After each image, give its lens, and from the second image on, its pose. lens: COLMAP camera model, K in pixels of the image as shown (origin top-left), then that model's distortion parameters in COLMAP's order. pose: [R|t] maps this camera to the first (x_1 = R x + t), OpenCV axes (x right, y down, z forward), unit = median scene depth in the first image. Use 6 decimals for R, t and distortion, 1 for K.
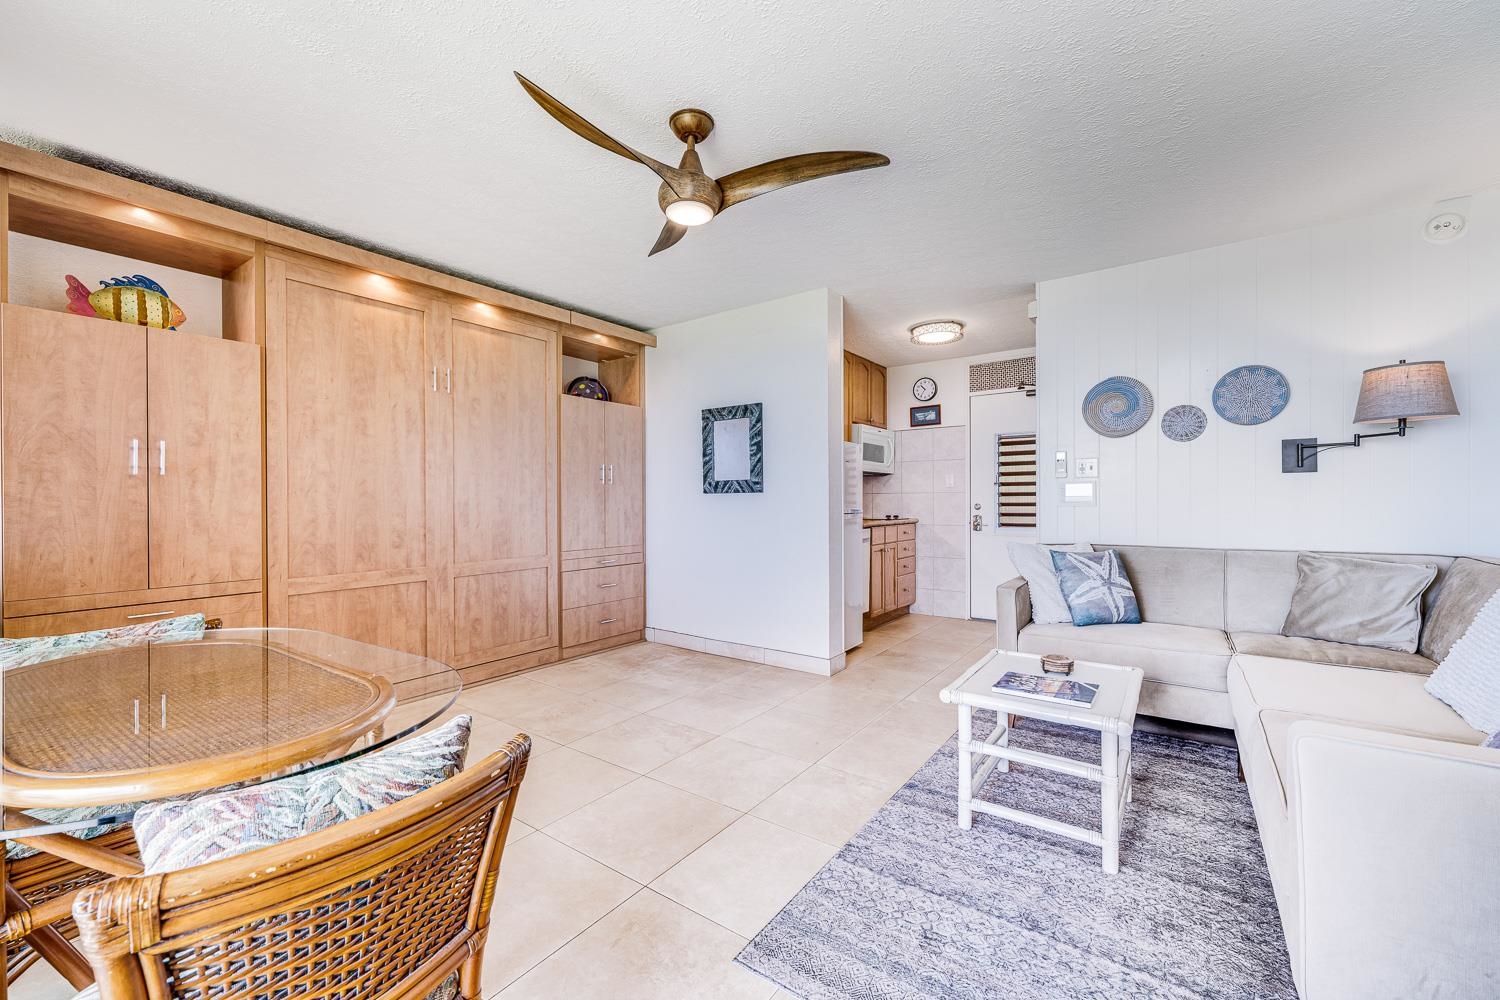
lens RADIAL K [[611.7, 0, 723.9], [0, 611.7, 500.8], [0, 0, 1]] dist [-0.001126, -0.000113]
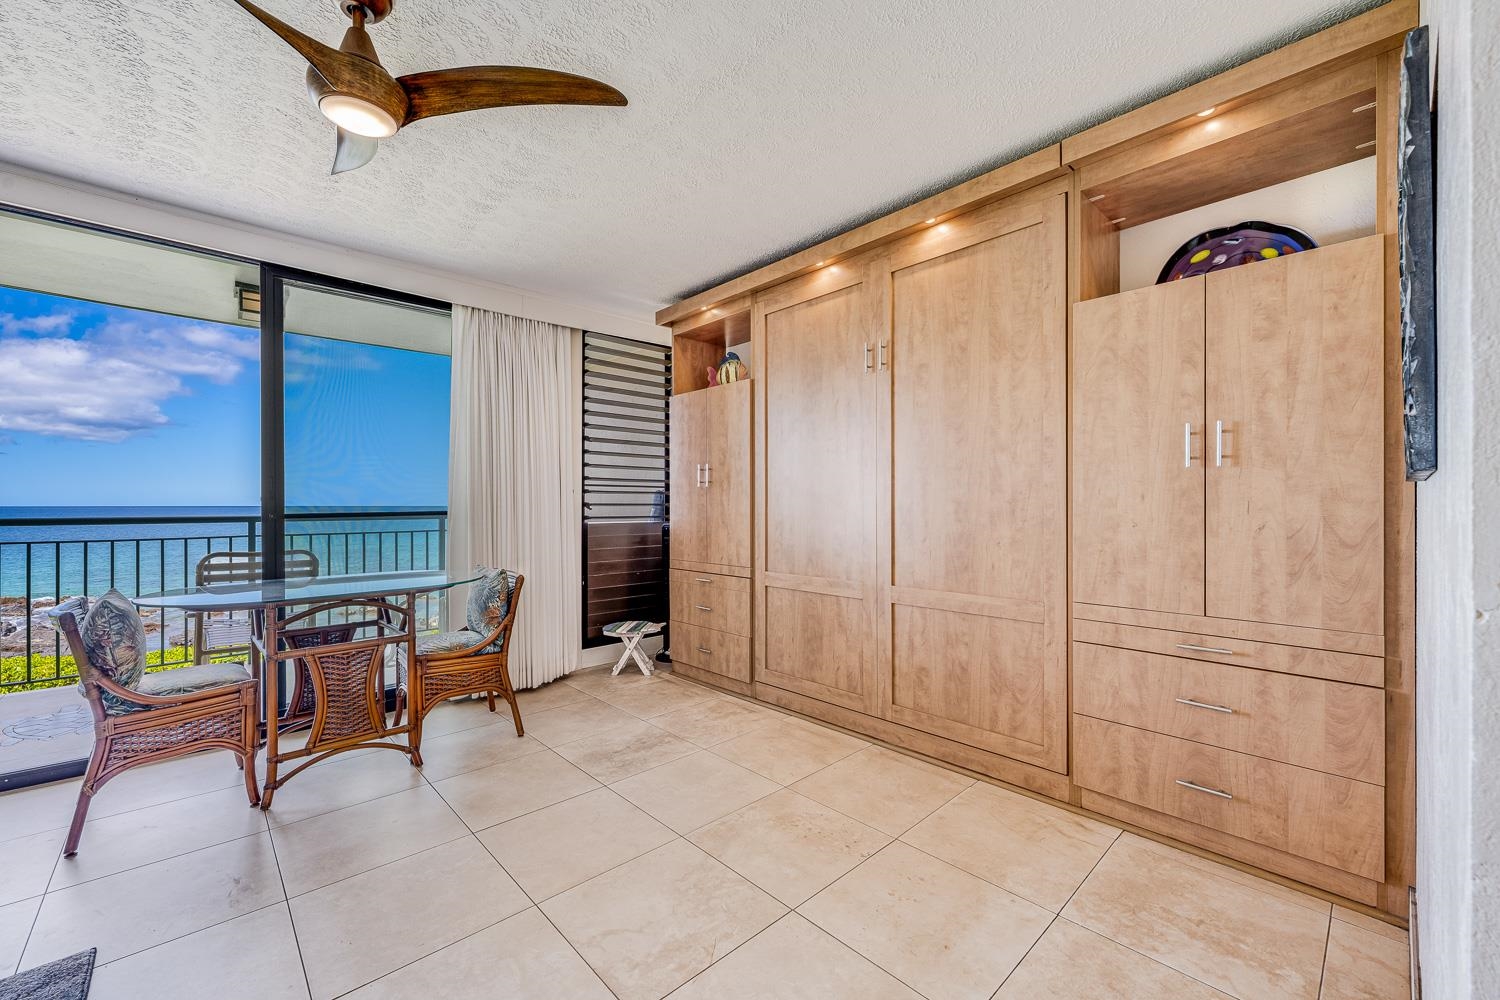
lens RADIAL K [[599.6, 0, 746.2], [0, 599.6, 504.9], [0, 0, 1]] dist [0.000080, -0.000010]
pose [[-0.172907, 0.005060, -0.984925, 0.324156], [0.000786, 0.999987, 0.004999, -0.003952], [0.984938, 0.000090, -0.172909, 0.891224]]
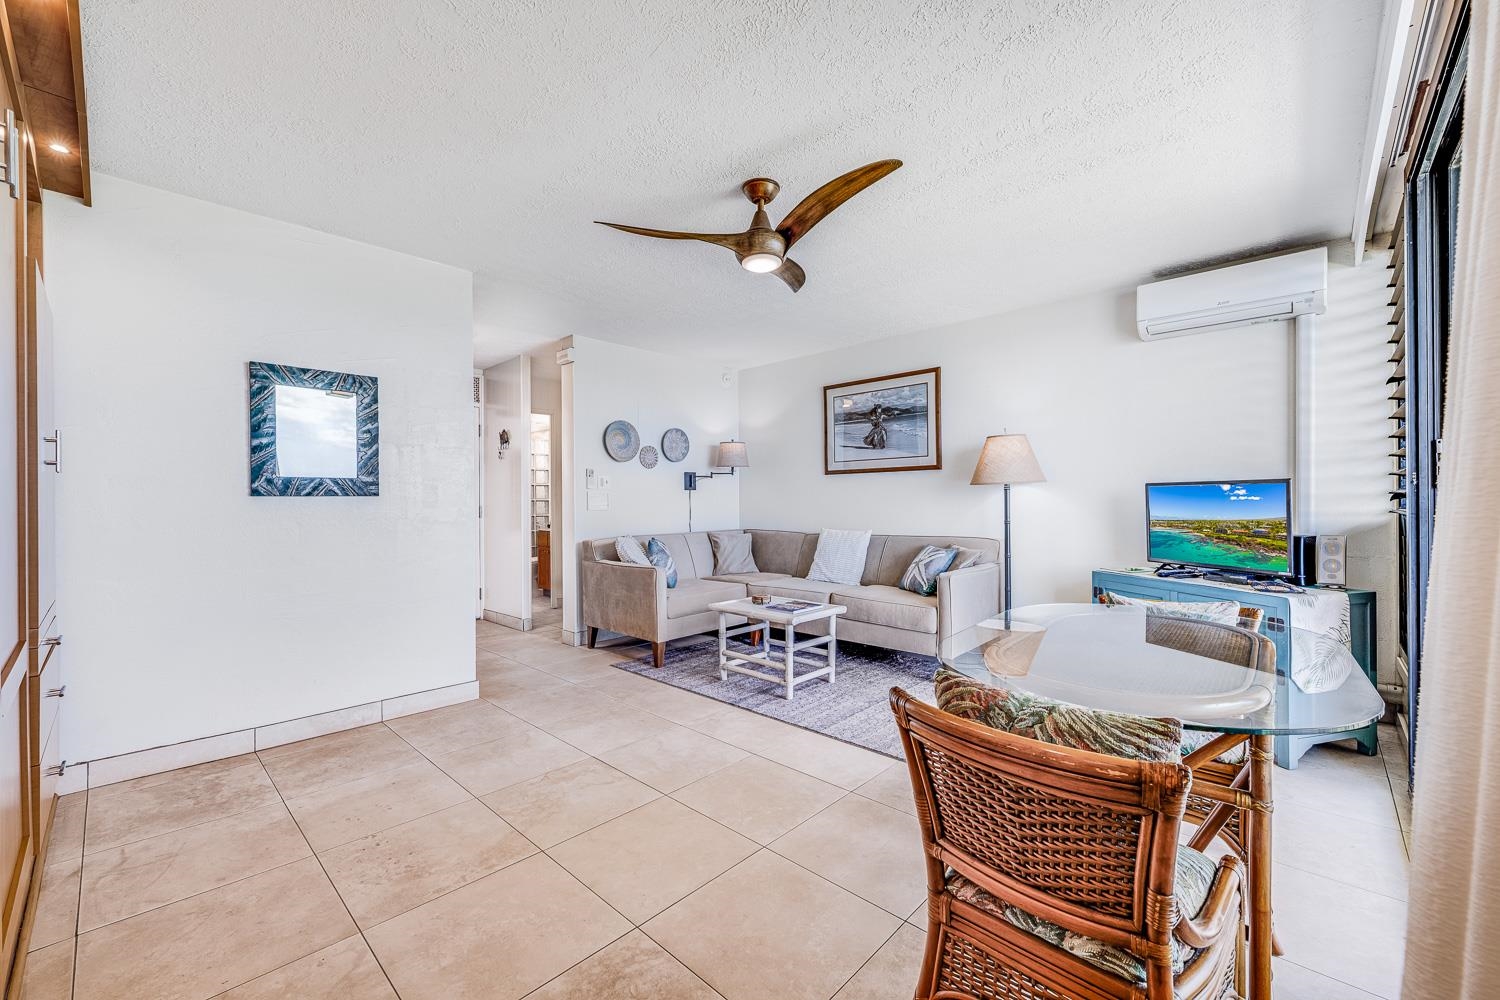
lens RADIAL K [[599.6, 0, 746.2], [0, 599.6, 504.9], [0, 0, 1]] dist [0.000080, -0.000010]
pose [[0.109755, -0.000163, 0.993959, -0.686350], [0.006596, 0.999978, -0.000564, 0.000430], [-0.993937, 0.006618, 0.109754, 0.508532]]
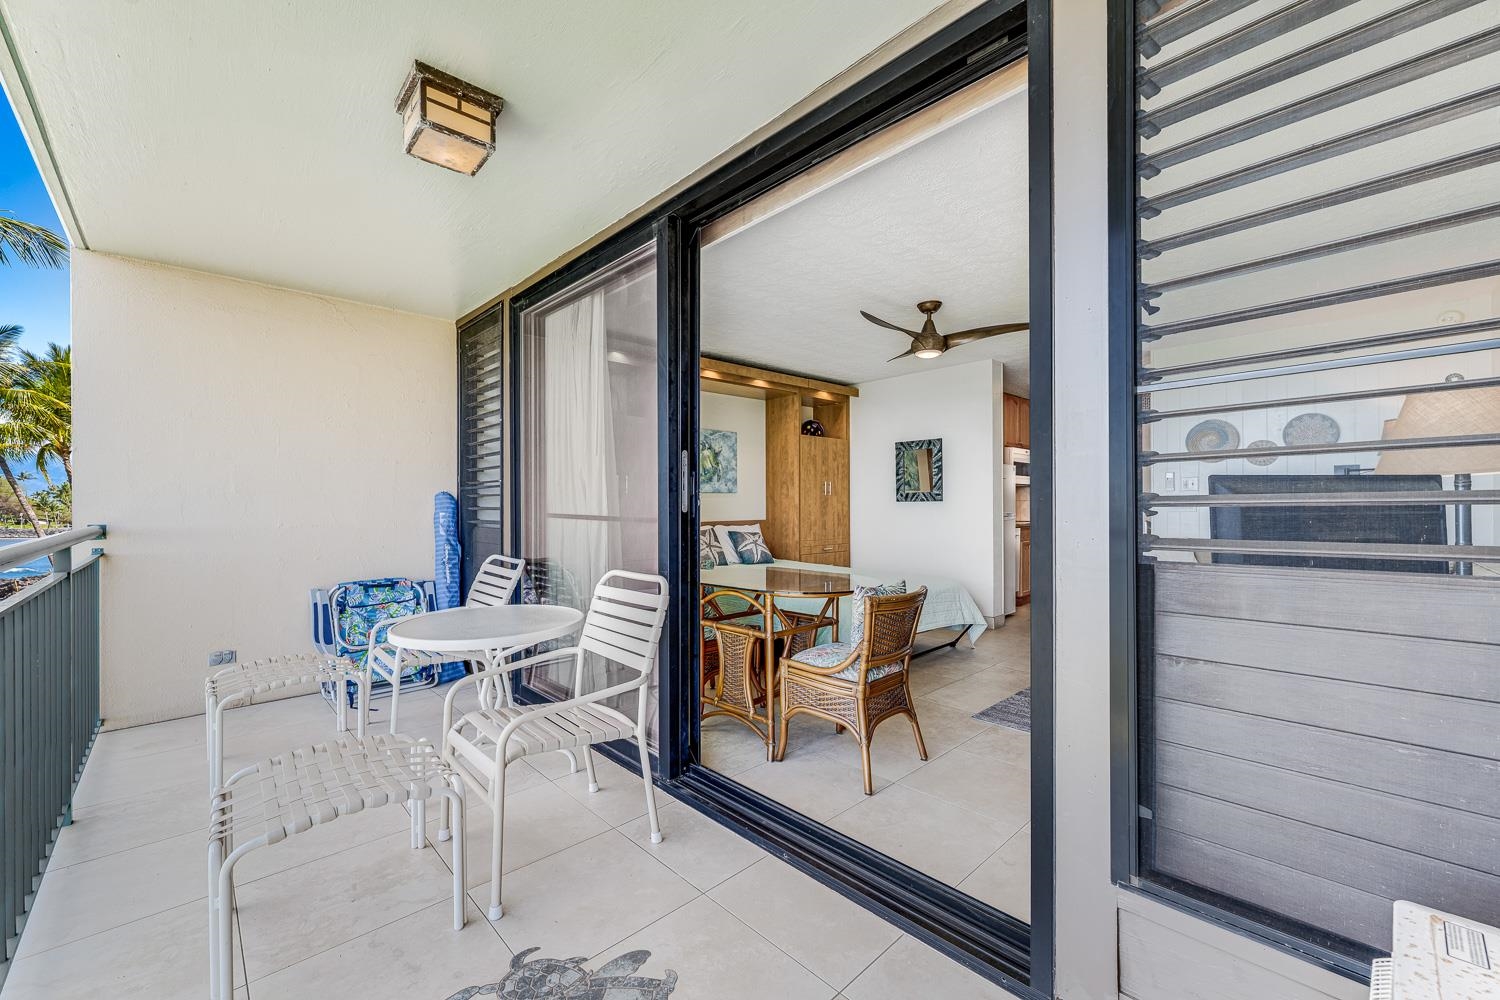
lens RADIAL K [[599.6, 0, 746.2], [0, 599.6, 504.9], [0, 0, 1]] dist [0.000080, -0.000010]
pose [[0.984881, 0.001558, -0.173225, -0.158833], [-0.001594, 0.999999, -0.000072, -0.004591], [0.173224, 0.000347, 0.984882, -0.500644]]
